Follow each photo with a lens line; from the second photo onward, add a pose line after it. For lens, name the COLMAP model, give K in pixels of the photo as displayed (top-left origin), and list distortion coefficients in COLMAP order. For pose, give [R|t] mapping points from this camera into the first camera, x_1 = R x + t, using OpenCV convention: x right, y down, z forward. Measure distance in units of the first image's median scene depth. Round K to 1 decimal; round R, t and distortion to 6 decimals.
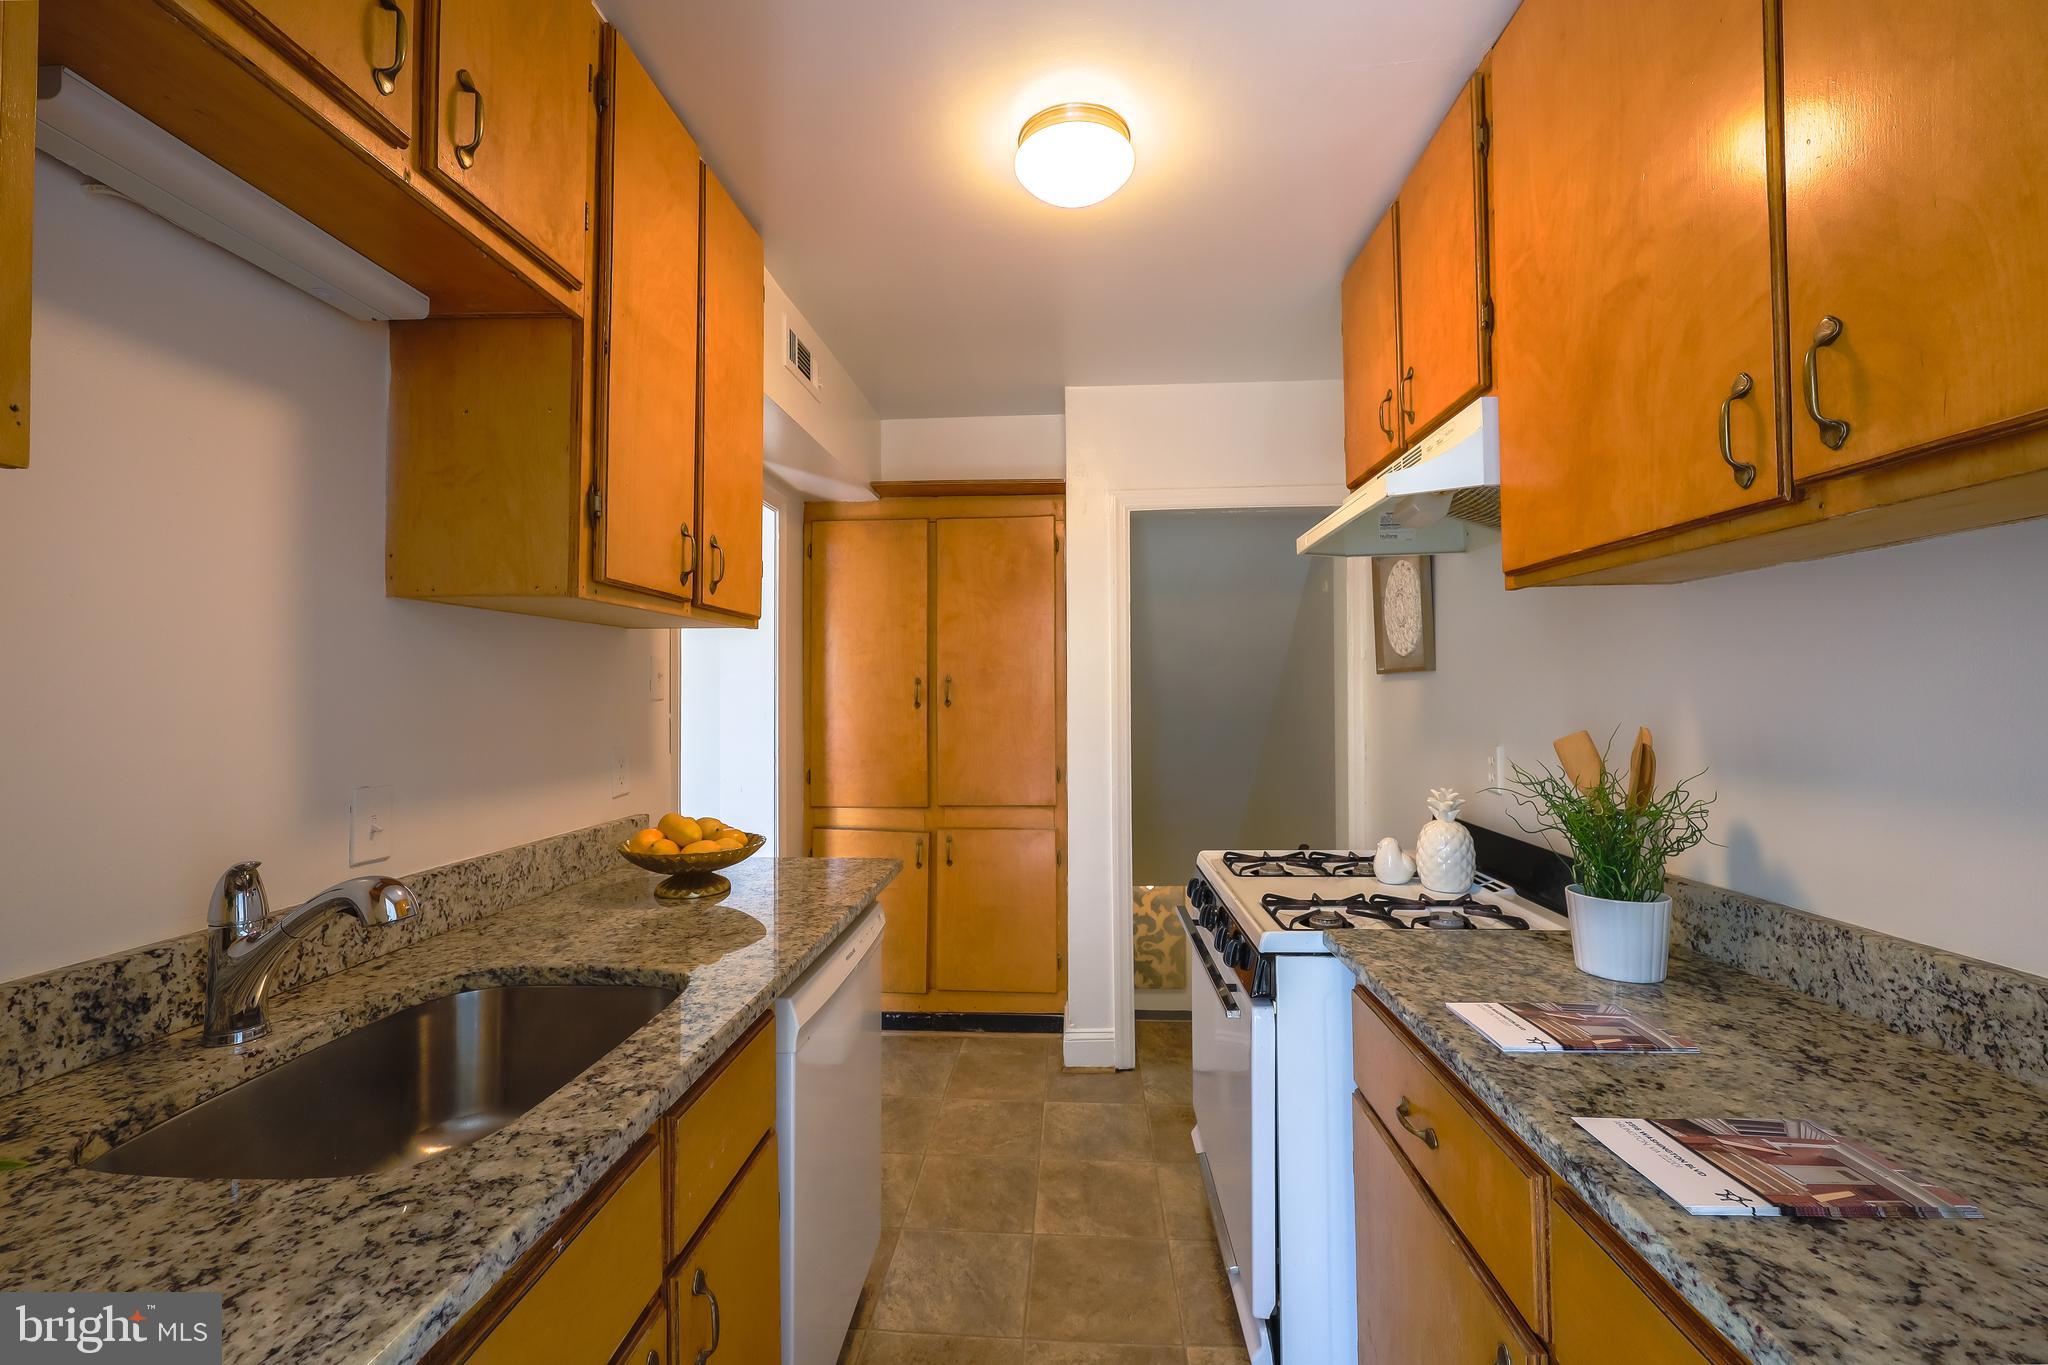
lens RADIAL K [[831.8, 0, 1055.1], [0, 831.8, 679.8], [0, 0, 1]] dist [-0.000228, -0.000171]
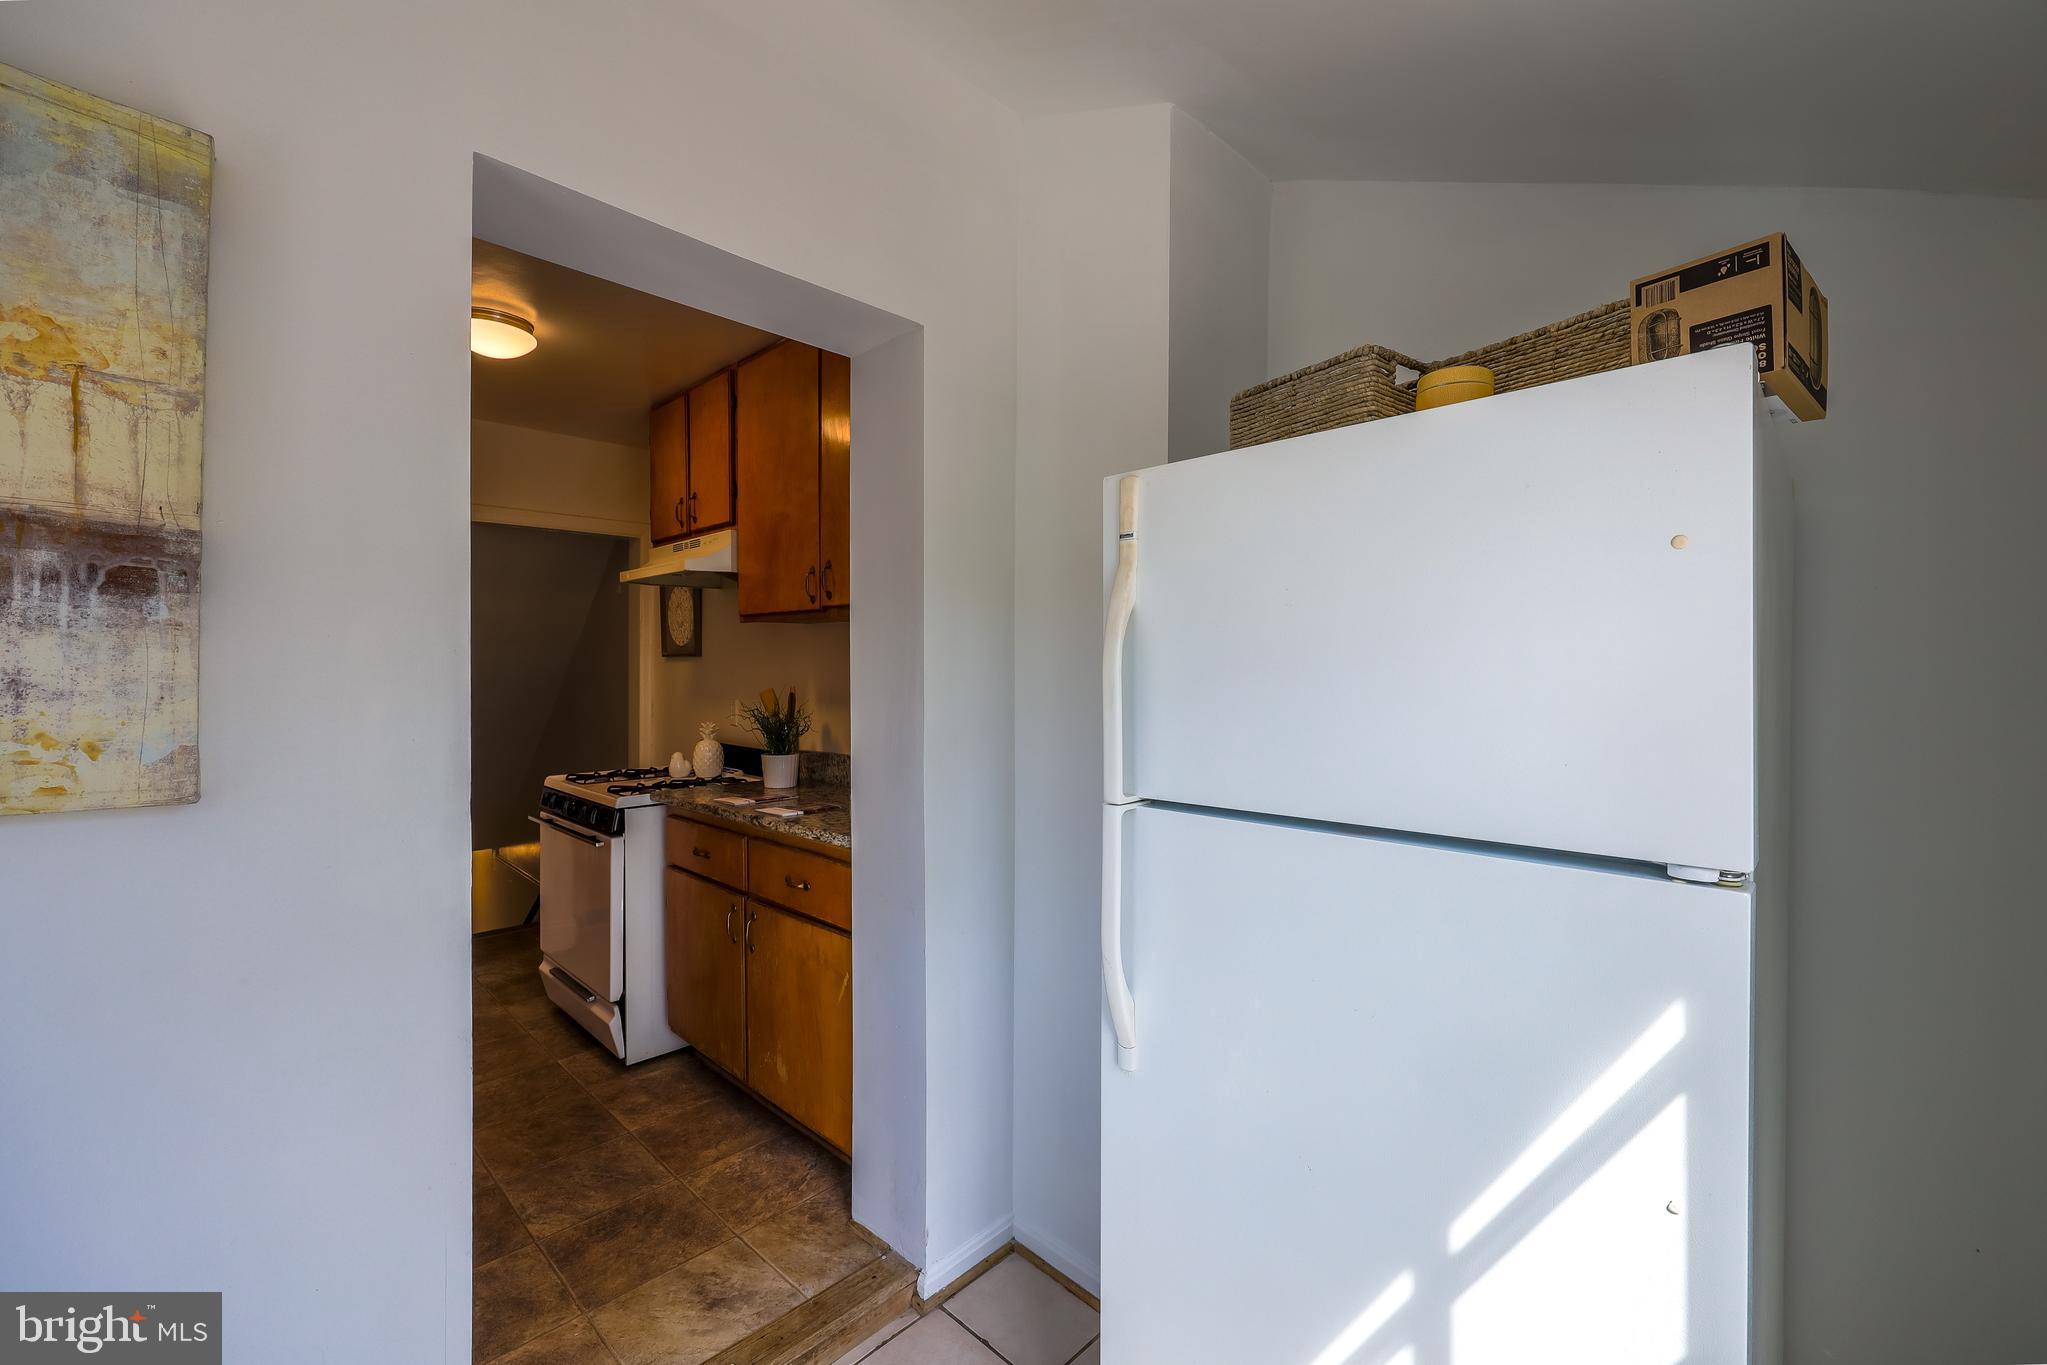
lens RADIAL K [[852.5, 0, 1022.1], [0, 852.5, 670.9], [0, 0, 1]] dist [-0.000962, -0.000311]
pose [[0.689943, 0.003239, 0.723857, -0.612347], [-0.017940, 0.999759, 0.012627, -0.028122], [-0.723642, -0.021698, 0.689835, -1.170299]]
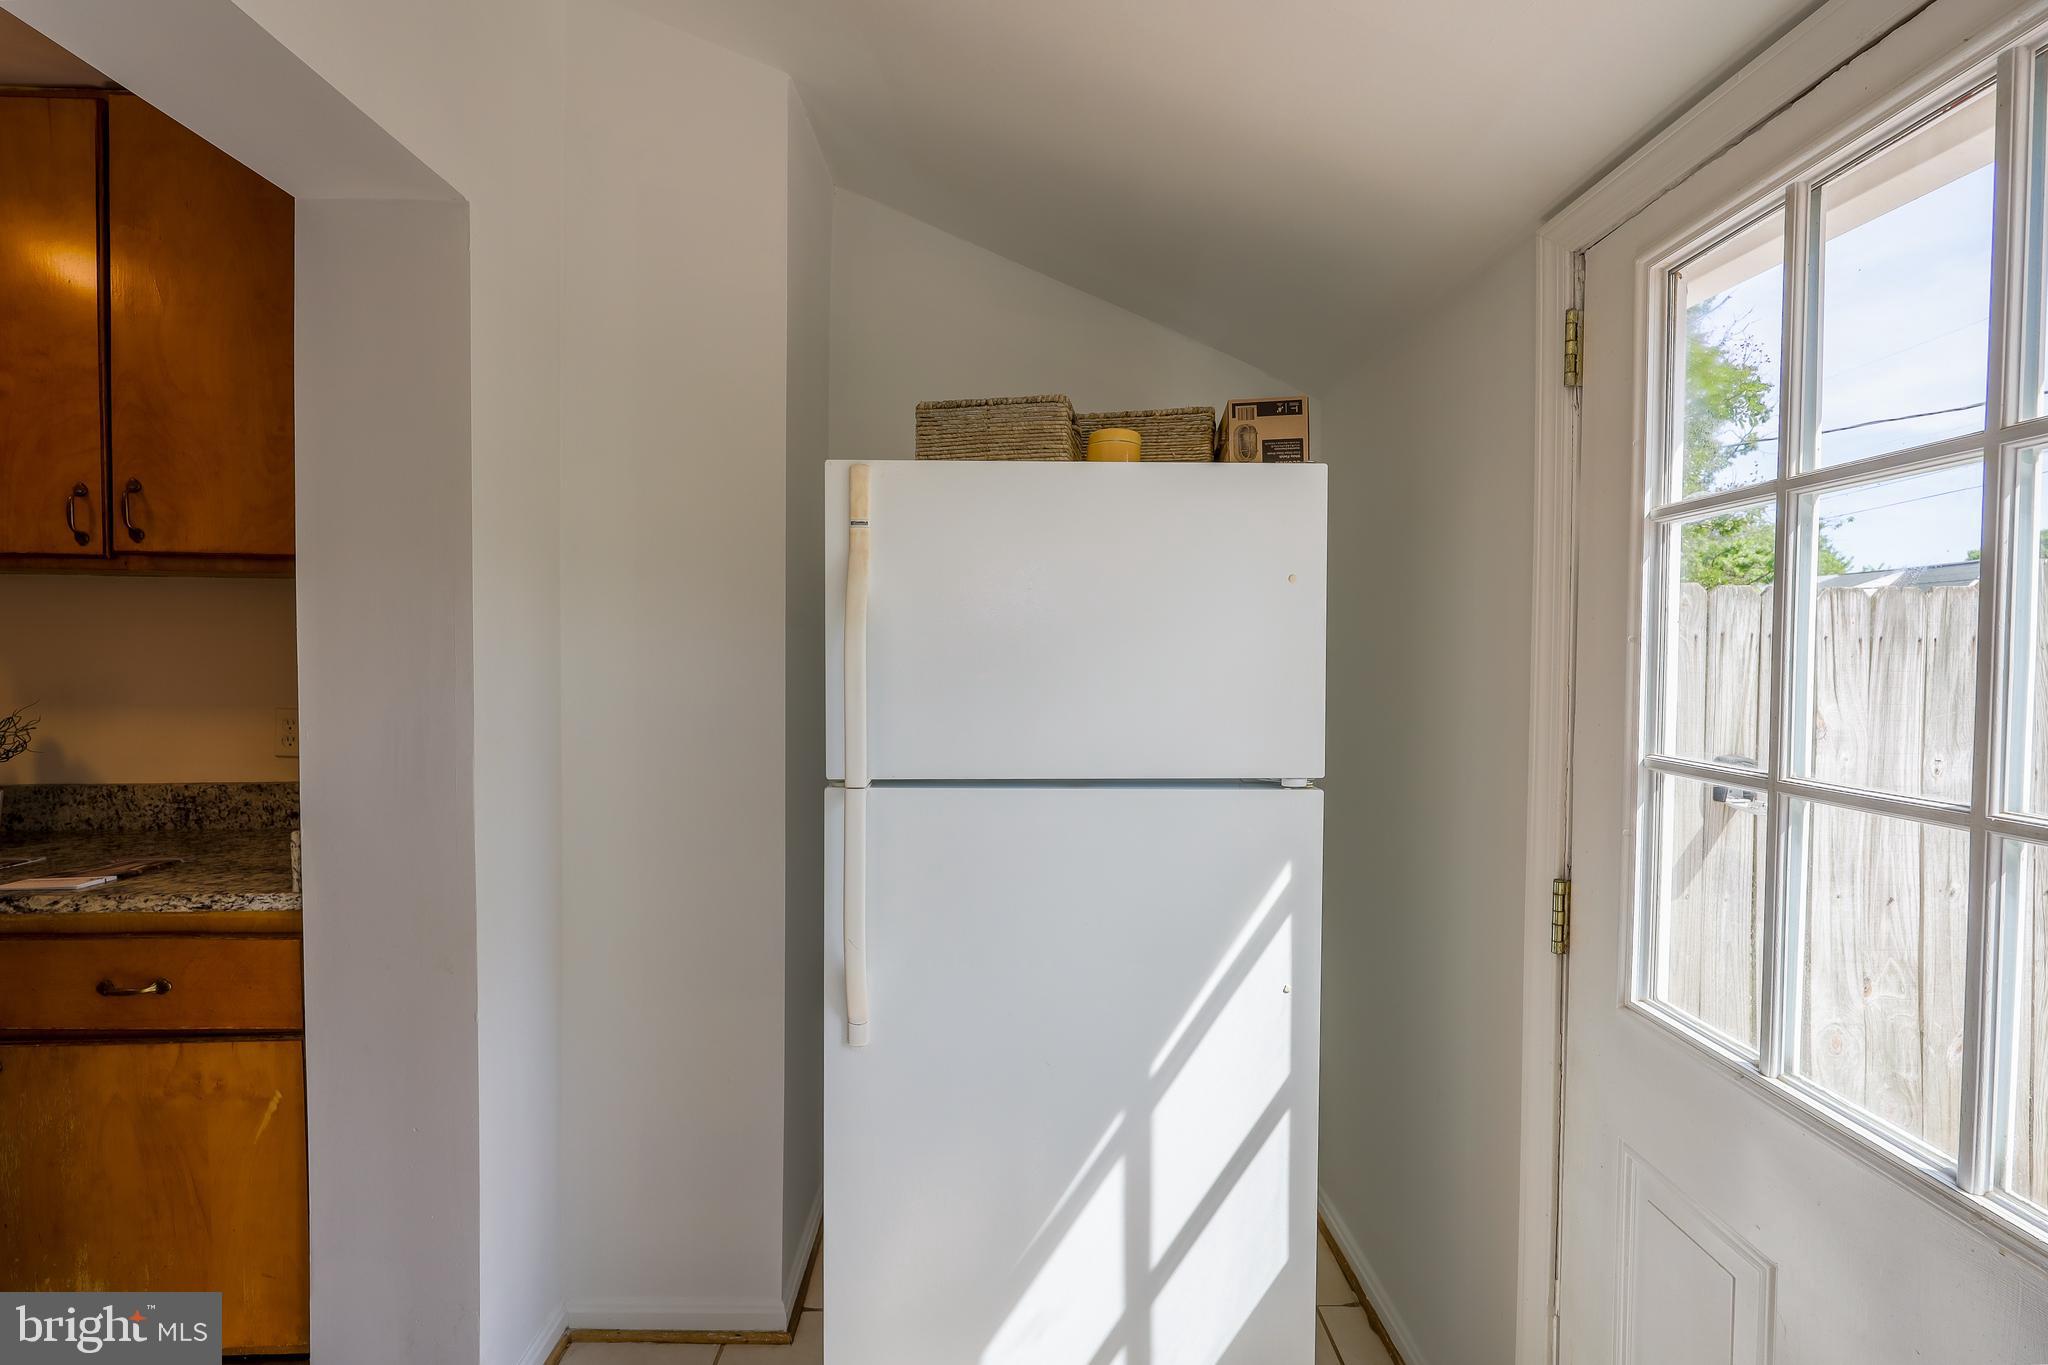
lens RADIAL K [[874.2, 0, 1025.8], [0, 874.2, 675.1], [0, 0, 1]] dist [0.000083, -0.000089]
pose [[-0.041260, -0.016043, 0.999020, -0.853225], [-0.026438, 0.999539, 0.014960, -0.016392], [-0.998799, -0.025795, -0.041665, -0.727218]]
